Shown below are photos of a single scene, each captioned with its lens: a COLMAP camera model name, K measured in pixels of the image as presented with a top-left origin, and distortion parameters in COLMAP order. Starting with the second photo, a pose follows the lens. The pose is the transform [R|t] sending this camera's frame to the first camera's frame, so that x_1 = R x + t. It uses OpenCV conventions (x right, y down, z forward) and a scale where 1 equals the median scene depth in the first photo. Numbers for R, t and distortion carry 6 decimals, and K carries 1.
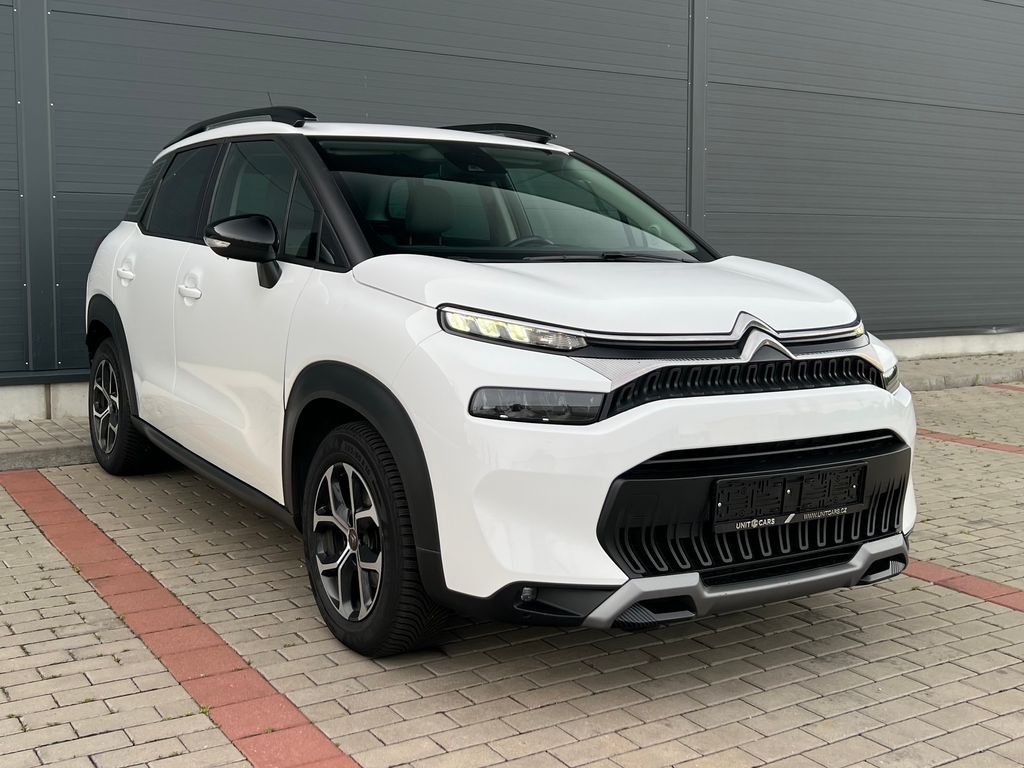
lens RADIAL K [[1166.3, 0, 512.0], [0, 1166.3, 384.0], [0, 0, 1]] dist [0.069975, -0.017437]
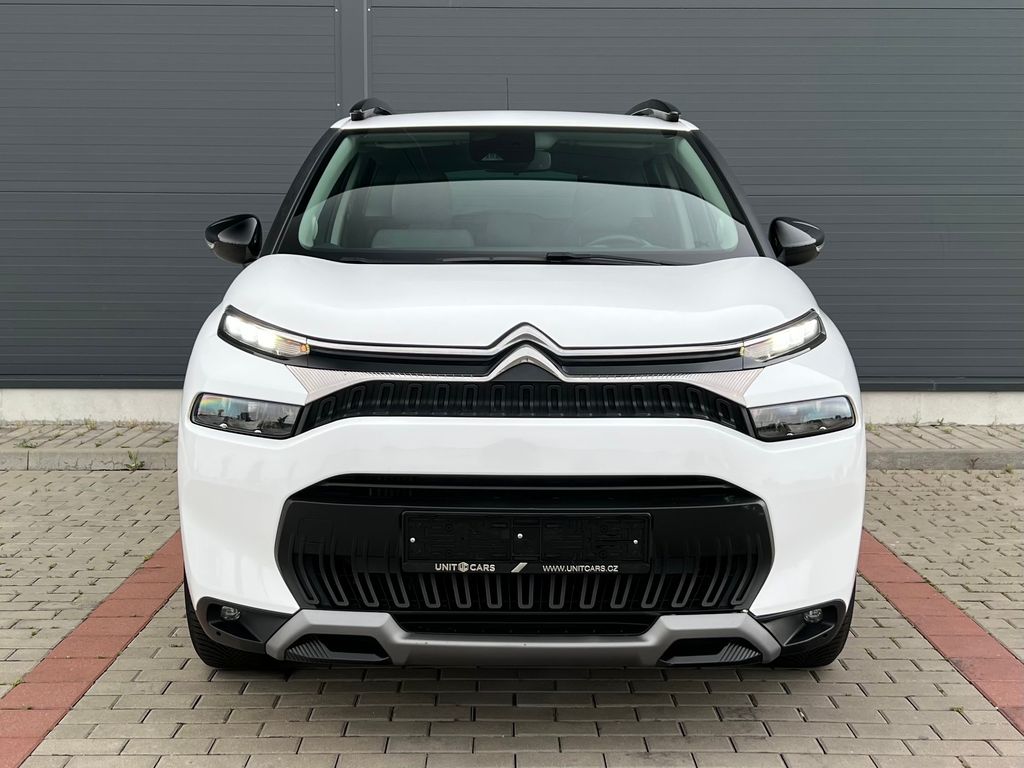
lens RADIAL K [[1166.3, 0, 512.0], [0, 1166.3, 384.0], [0, 0, 1]] dist [0.069975, -0.017437]
pose [[0.866744, 0.055764, -0.495627, 0.674452], [-0.054579, 0.998367, 0.016881, -0.033718], [0.495758, 0.012419, 0.868372, 0.270993]]
